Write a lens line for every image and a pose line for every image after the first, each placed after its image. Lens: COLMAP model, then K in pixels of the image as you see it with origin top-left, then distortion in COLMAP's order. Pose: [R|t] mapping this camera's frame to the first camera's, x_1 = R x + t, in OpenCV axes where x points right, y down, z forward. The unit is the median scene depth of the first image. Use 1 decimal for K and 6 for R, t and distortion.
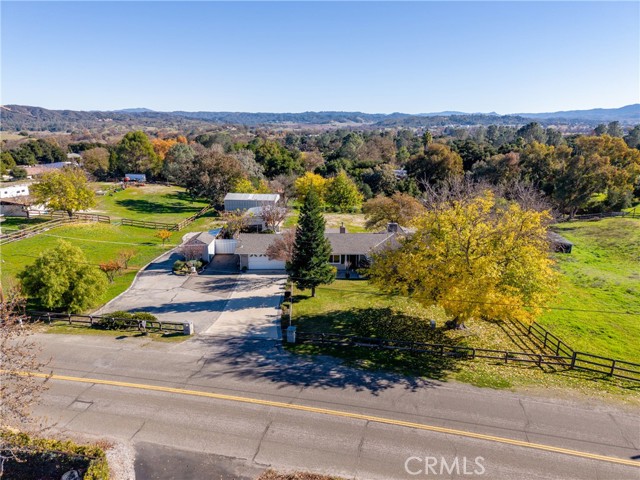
lens RADIAL K [[427.7, 0, 320.4], [0, 427.7, 239.7], [0, 0, 1]] dist [0.019832, -0.015758]
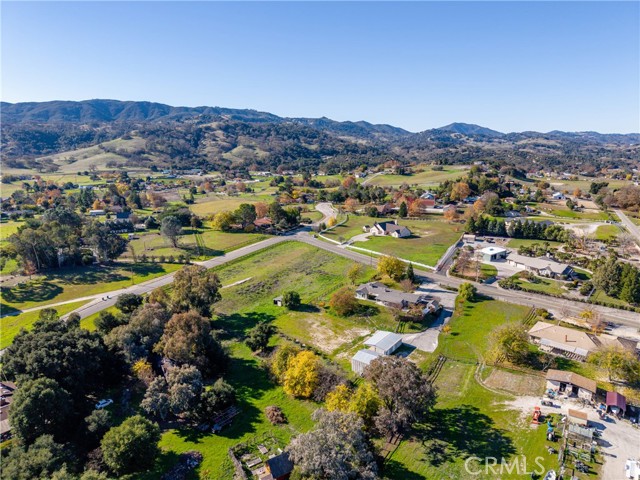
lens RADIAL K [[427.7, 0, 319.7], [0, 427.7, 243.7], [0, 0, 1]] dist [0.019832, -0.015758]
pose [[-0.830514, -0.126832, 0.542365, -1.187311], [0.148833, 0.887793, 0.435515, -1.740083], [-0.536744, 0.442423, -0.718448, 3.385939]]
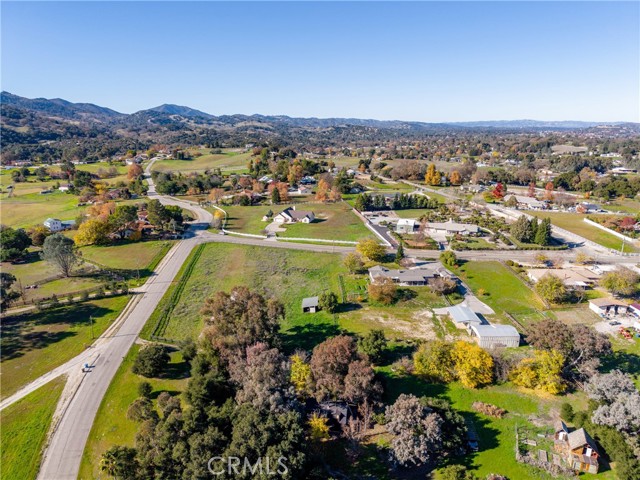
lens RADIAL K [[427.7, 0, 322.8], [0, 427.7, 236.0], [0, 0, 1]] dist [0.019832, -0.015758]
pose [[-0.998680, 0.011438, -0.050077, 0.790973], [-0.015083, 0.866613, 0.498752, -1.848377], [0.049102, 0.498849, -0.865297, 3.678056]]
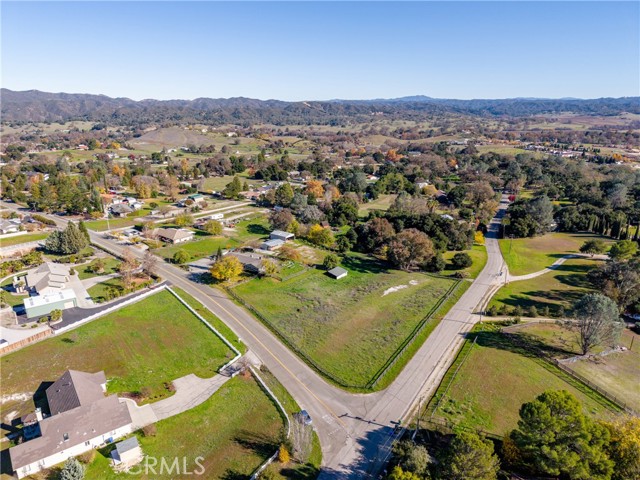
lens RADIAL K [[427.7, 0, 316.9], [0, 427.7, 236.9], [0, 0, 1]] dist [0.019832, -0.015758]
pose [[0.822220, 0.161422, -0.545800, 2.506124], [-0.148645, 0.986560, 0.067852, -0.523032], [0.549417, 0.025341, 0.835164, -1.709141]]
